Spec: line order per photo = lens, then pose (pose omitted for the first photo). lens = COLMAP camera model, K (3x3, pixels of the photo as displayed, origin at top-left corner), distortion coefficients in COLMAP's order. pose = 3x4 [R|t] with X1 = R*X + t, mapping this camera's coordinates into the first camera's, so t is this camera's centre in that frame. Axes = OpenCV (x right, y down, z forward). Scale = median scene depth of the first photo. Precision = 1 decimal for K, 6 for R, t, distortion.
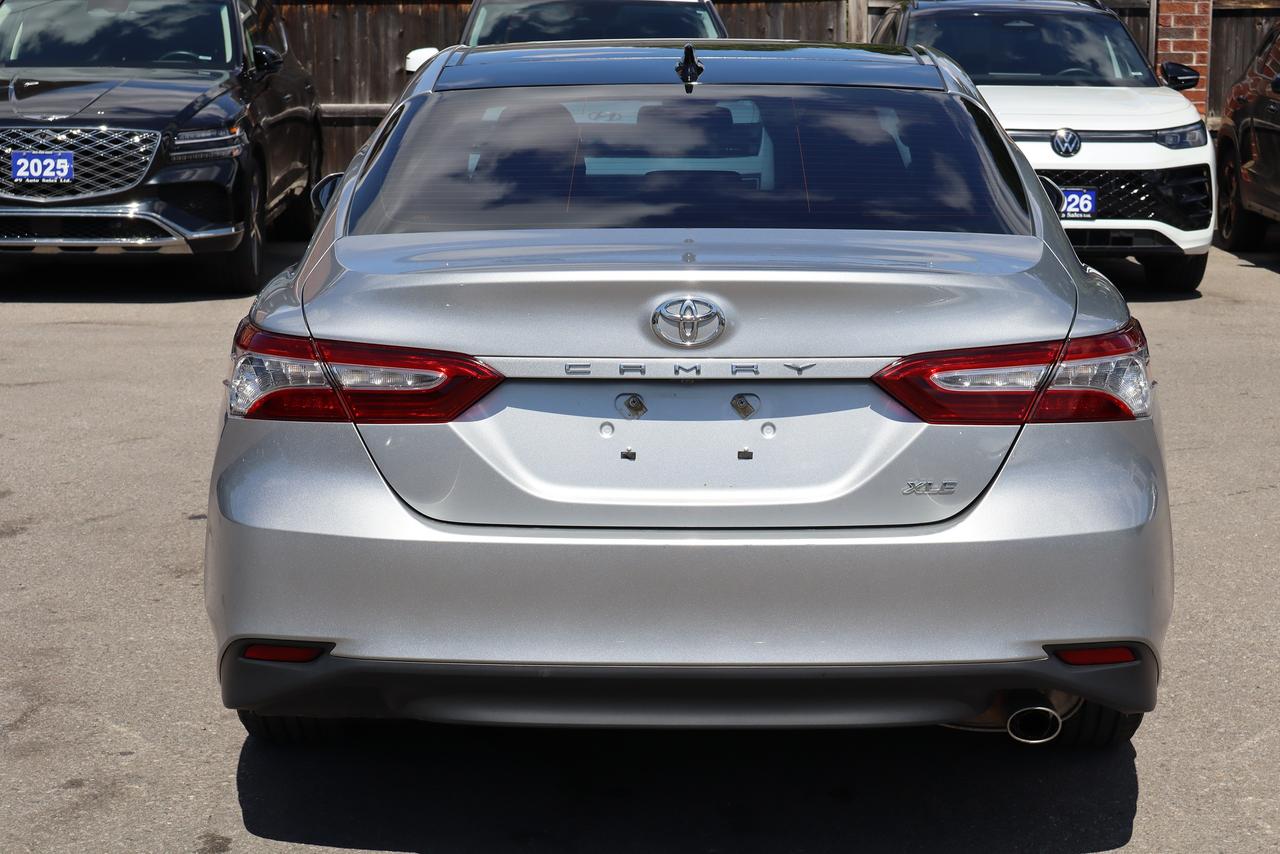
lens RADIAL K [[2686.9, 0, 640.0], [0, 2686.9, 427.0], [0, 0, 1]] dist [0.020992, 0.409620]
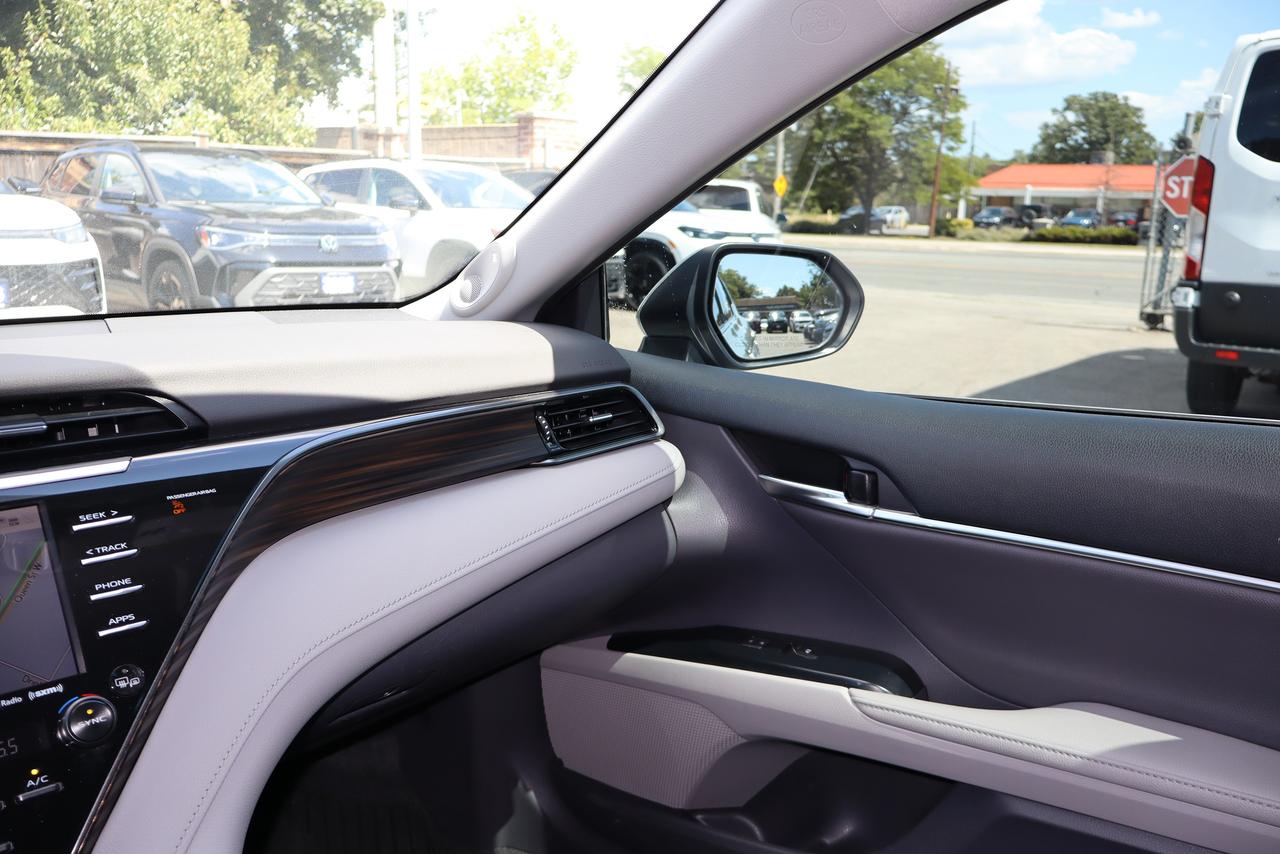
lens RADIAL K [[1069.8, 0, 637.1], [0, 1069.8, 413.8], [0, 0, 1]] dist [-0.004961, -0.000862]
pose [[0.643947, -0.138647, 0.752402, -0.005559], [0.103565, 0.990187, 0.093828, -0.050248], [-0.758028, 0.017503, 0.651987, 0.528408]]
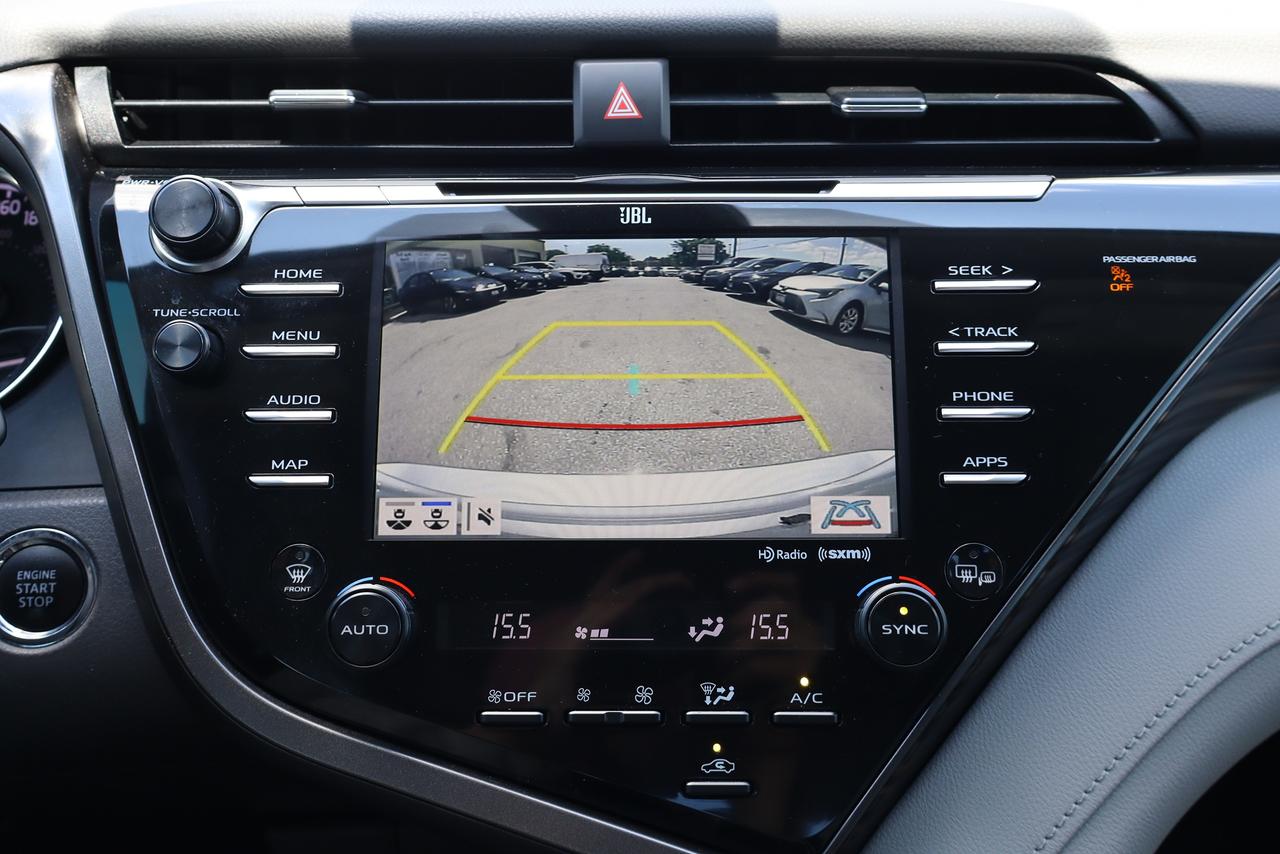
lens RADIAL K [[1289.5, 0, 640.0], [0, 1289.5, 427.0], [0, 0, 1]] dist [0.004303, 0.005389]
pose [[0.994462, -0.049656, 0.092628, 0.002258], [0.030412, 0.979599, 0.198647, -0.046752], [-0.100602, -0.194729, 0.975684, 0.545770]]
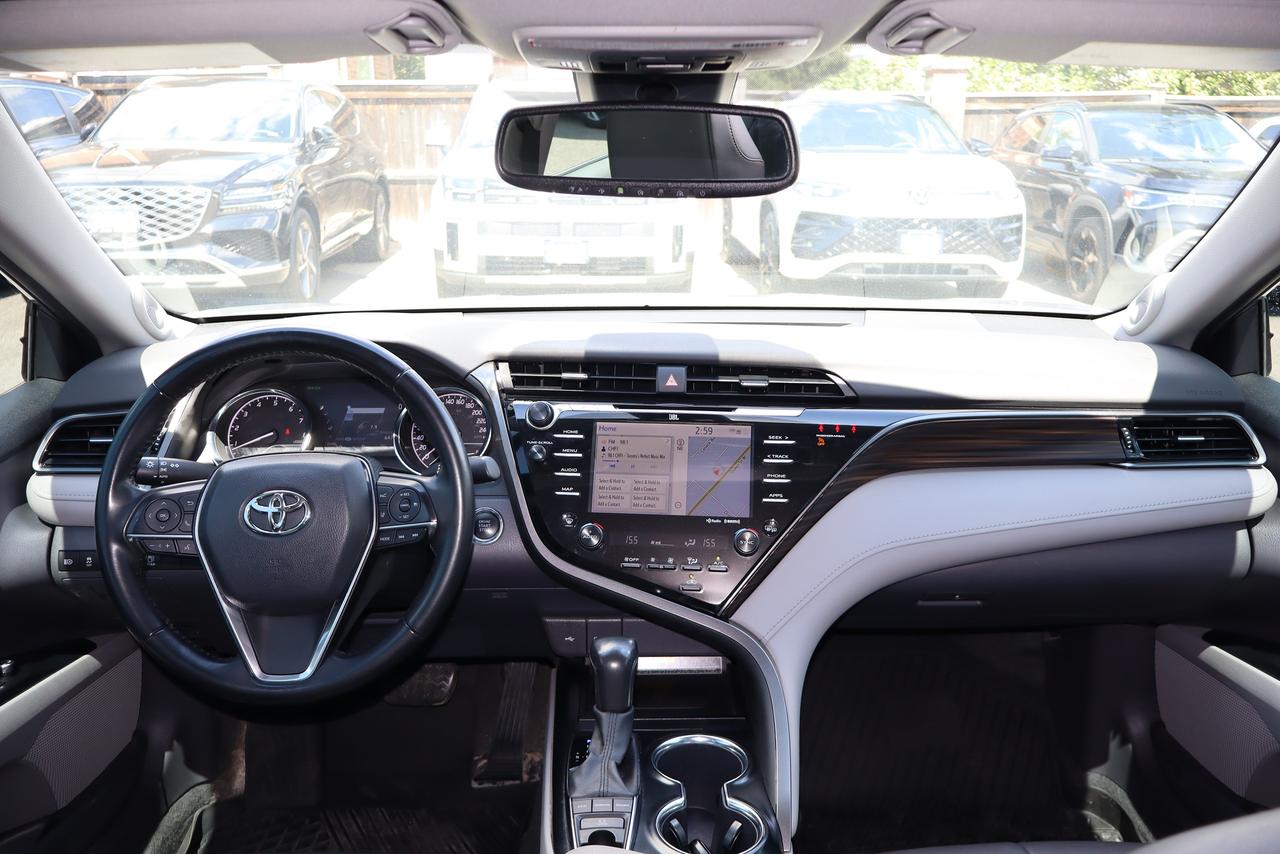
lens RADIAL K [[1069.8, 0, 637.1], [0, 1069.8, 413.8], [0, 0, 1]] dist [-0.004961, -0.000862]
pose [[0.999396, -0.008205, 0.033760, -0.000442], [0.004852, 0.995152, 0.098231, -0.054102], [-0.034402, -0.098008, 0.994591, 0.493612]]
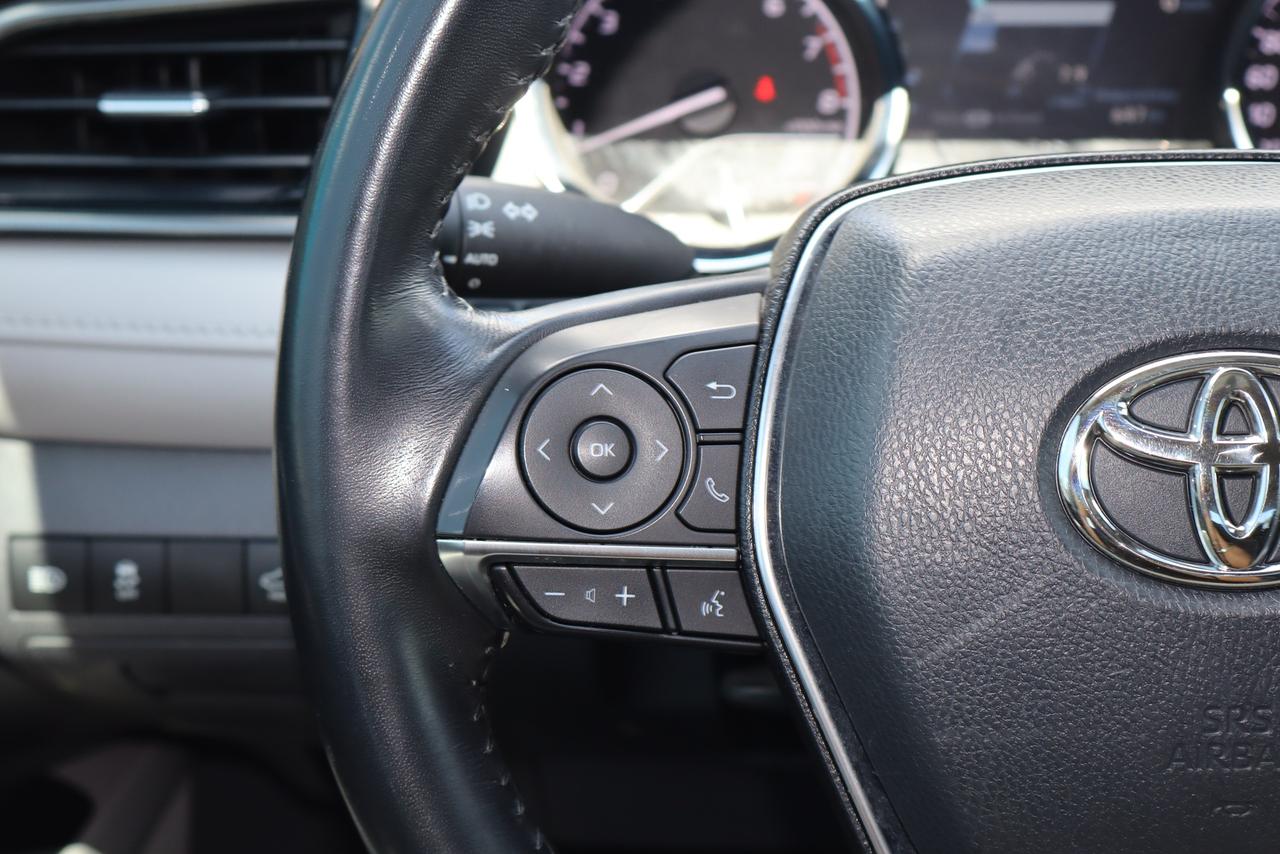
lens RADIAL K [[1852.2, 0, 640.0], [0, 1852.2, 427.0], [0, 0, 1]] dist [0.017558, 0.072073]
pose [[0.999586, 0.005592, -0.028228, -0.029236], [0.001934, 0.965662, 0.259796, -0.047302], [0.028711, -0.259743, 0.965251, 0.541969]]
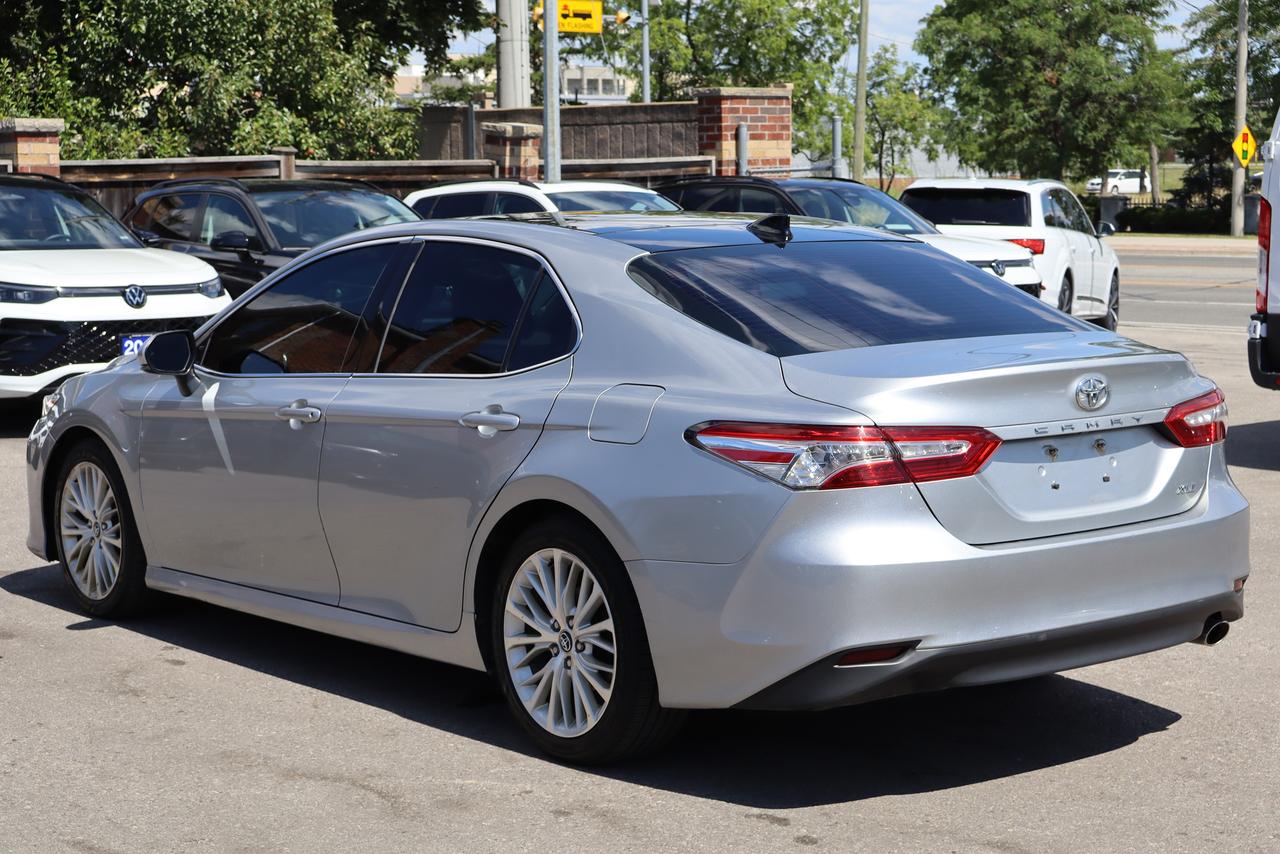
lens RADIAL K [[2480.6, 0, 640.0], [0, 2480.6, 427.0], [0, 0, 1]] dist [0.018992, 0.048304]
pose [[0.766595, -0.079415, 0.637202, -0.383165], [0.112876, 0.993537, -0.011971, -0.011537], [-0.632133, 0.081102, 0.770604, 0.029963]]
